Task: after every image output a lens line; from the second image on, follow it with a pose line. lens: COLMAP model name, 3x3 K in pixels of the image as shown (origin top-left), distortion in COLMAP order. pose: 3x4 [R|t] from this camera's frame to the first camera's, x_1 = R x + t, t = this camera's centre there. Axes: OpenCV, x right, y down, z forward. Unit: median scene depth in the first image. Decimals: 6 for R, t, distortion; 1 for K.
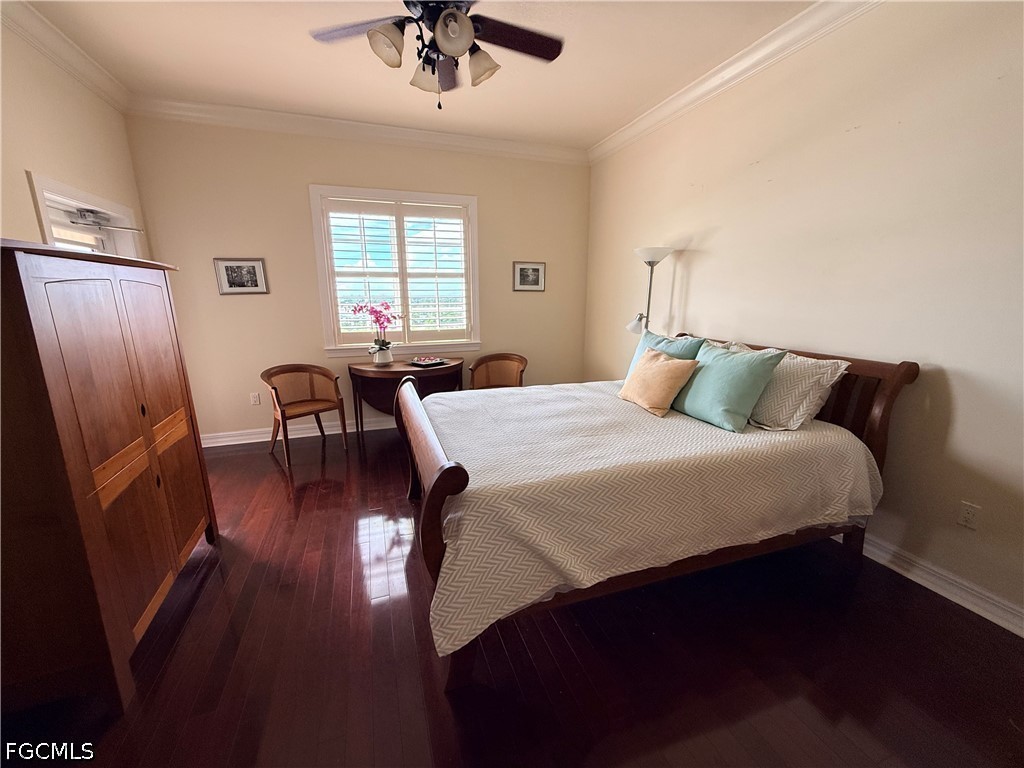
lens RADIAL K [[410.9, 0, 518.8], [0, 410.9, 387.9], [0, 0, 1]] dist [-0.003522, 0.001094]
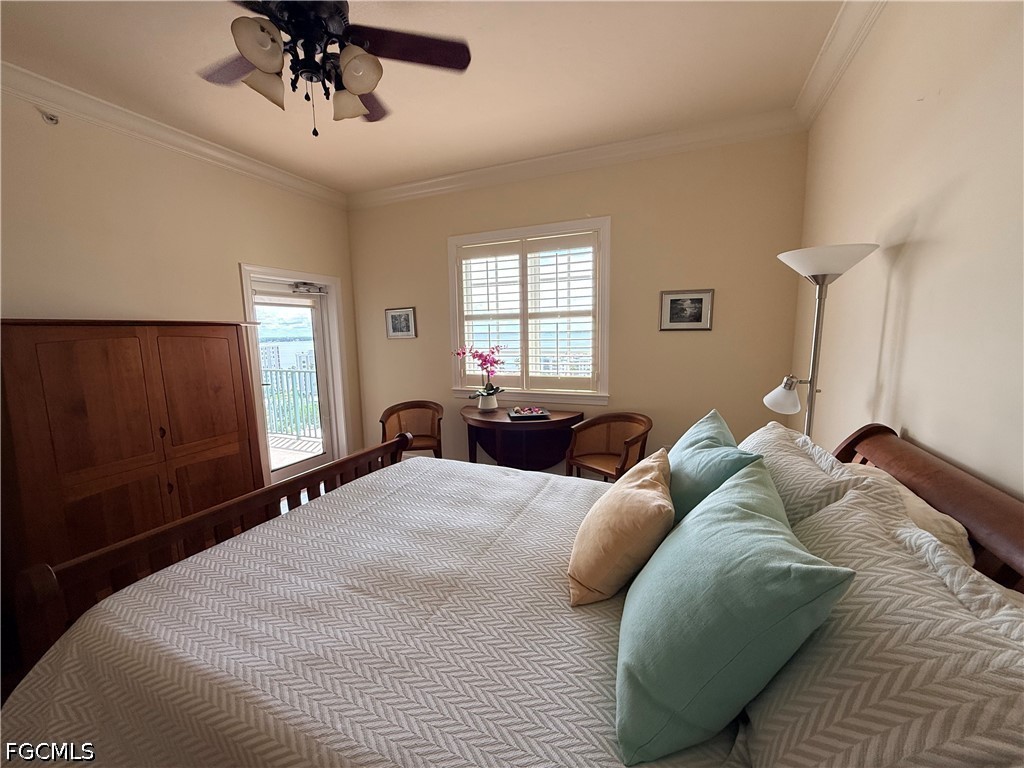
lens RADIAL K [[410.9, 0, 511.6], [0, 410.9, 389.3], [0, 0, 1]] dist [-0.003522, 0.001094]
pose [[0.729915, 0.083658, -0.678399, 0.335124], [-0.134169, 0.990710, -0.022186, -0.088044], [0.670241, 0.107214, 0.734358, 0.322009]]
